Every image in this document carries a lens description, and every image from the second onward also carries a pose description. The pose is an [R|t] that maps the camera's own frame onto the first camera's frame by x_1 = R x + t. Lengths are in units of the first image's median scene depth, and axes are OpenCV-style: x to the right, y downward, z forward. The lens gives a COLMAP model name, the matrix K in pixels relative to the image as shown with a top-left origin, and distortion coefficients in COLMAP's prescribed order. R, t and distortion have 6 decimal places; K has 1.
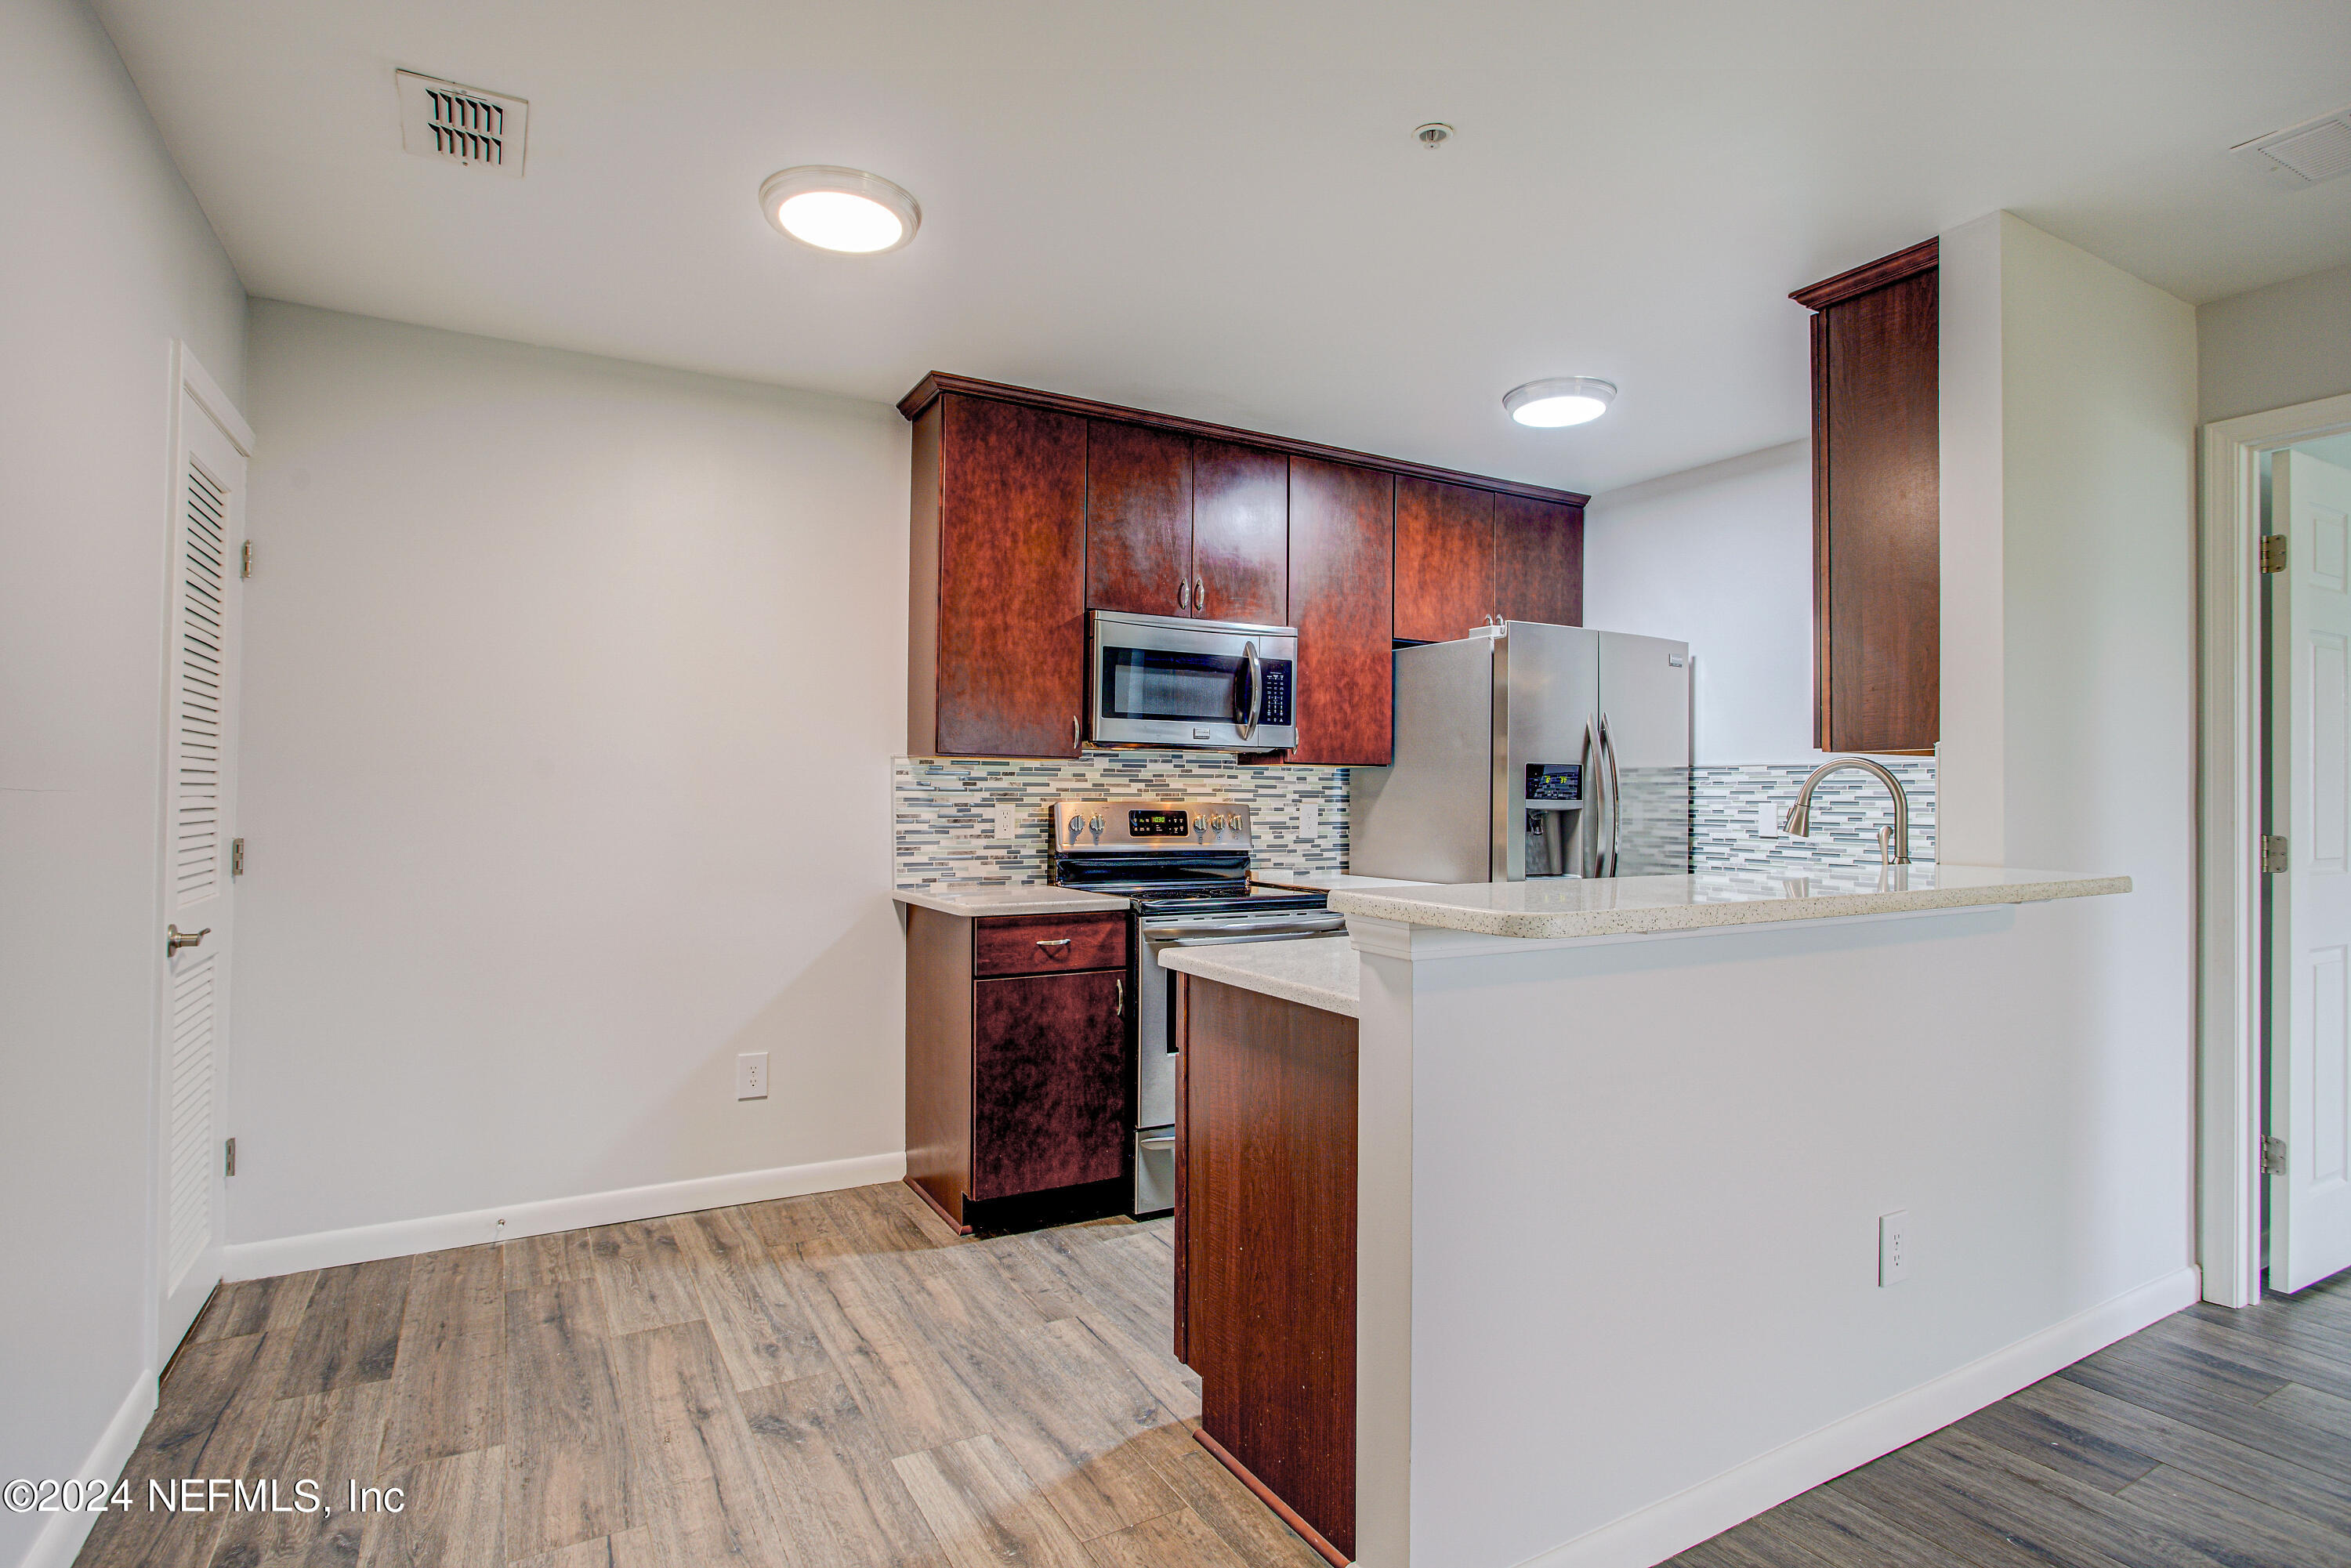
lens RADIAL K [[1184.8, 0, 1172.0], [0, 1184.8, 782.4], [0, 0, 1]] dist [-0.022221, 0.009576]
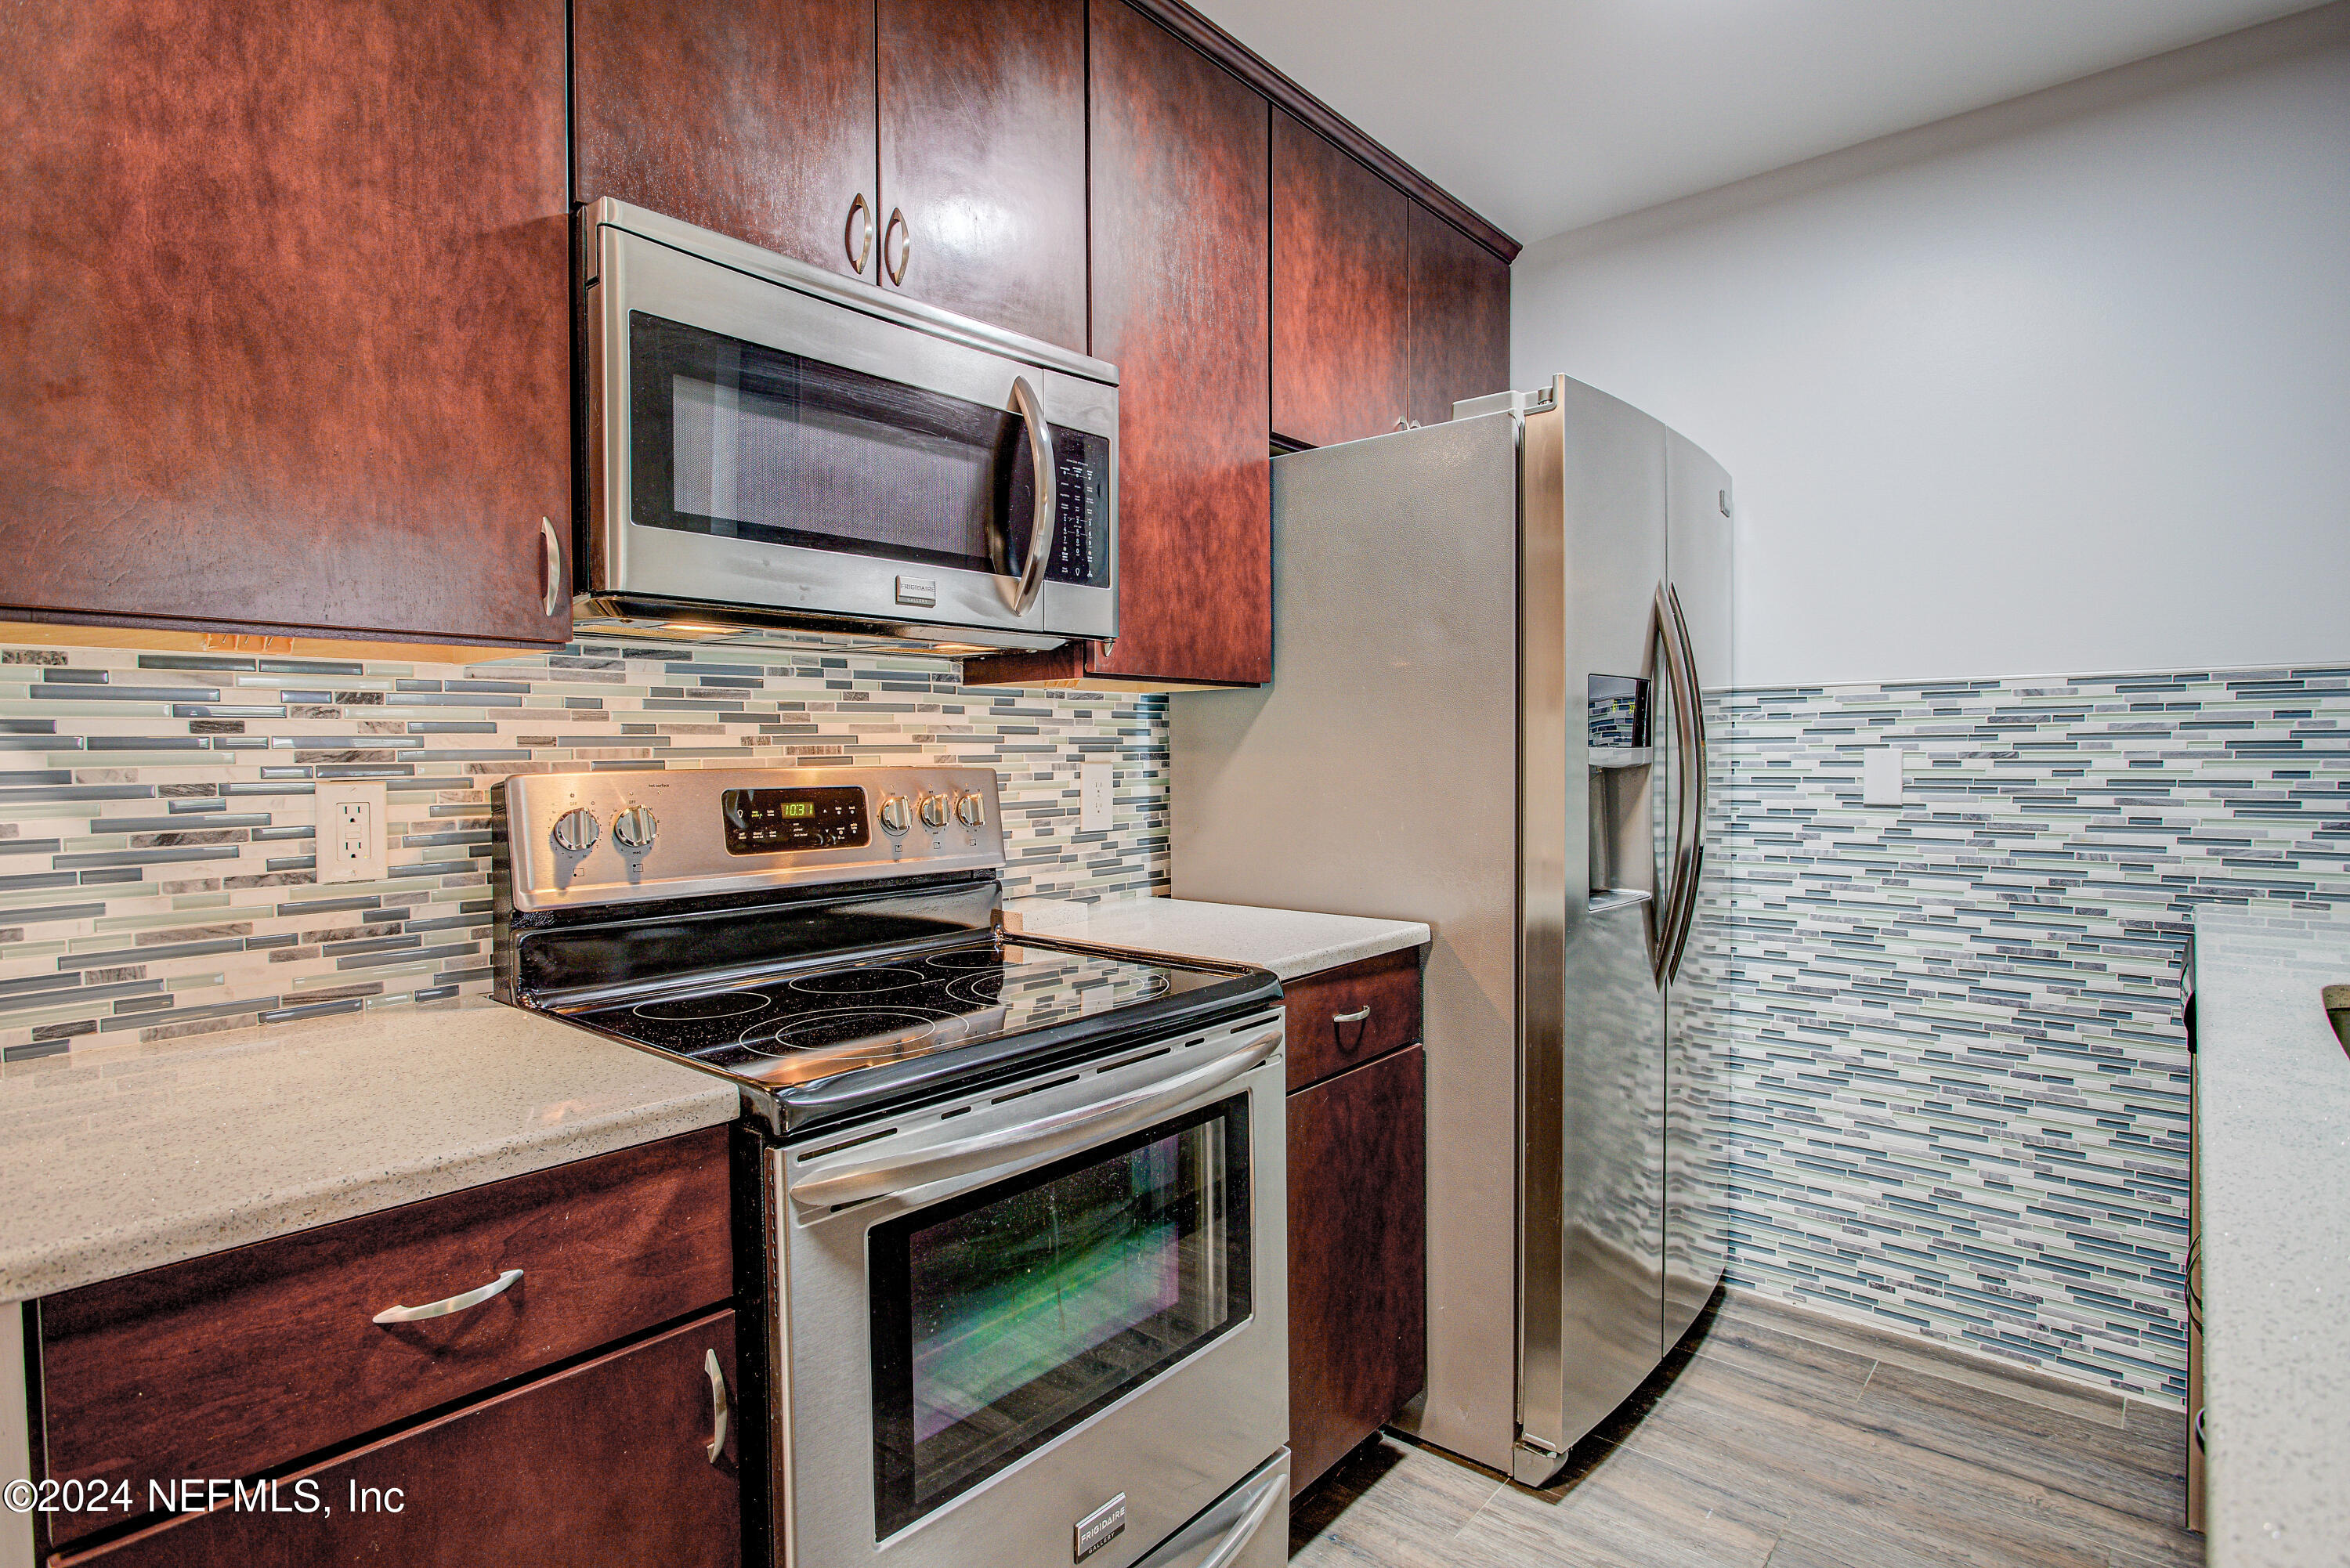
lens RADIAL K [[1184.3, 0, 1171.5], [0, 1184.3, 782.4], [0, 0, 1]] dist [-0.022221, 0.009576]
pose [[0.944157, -0.025309, 0.328522, -0.024010], [0.012953, 0.999126, 0.039746, 0.007073], [-0.329241, -0.033271, 0.943660, 0.573586]]
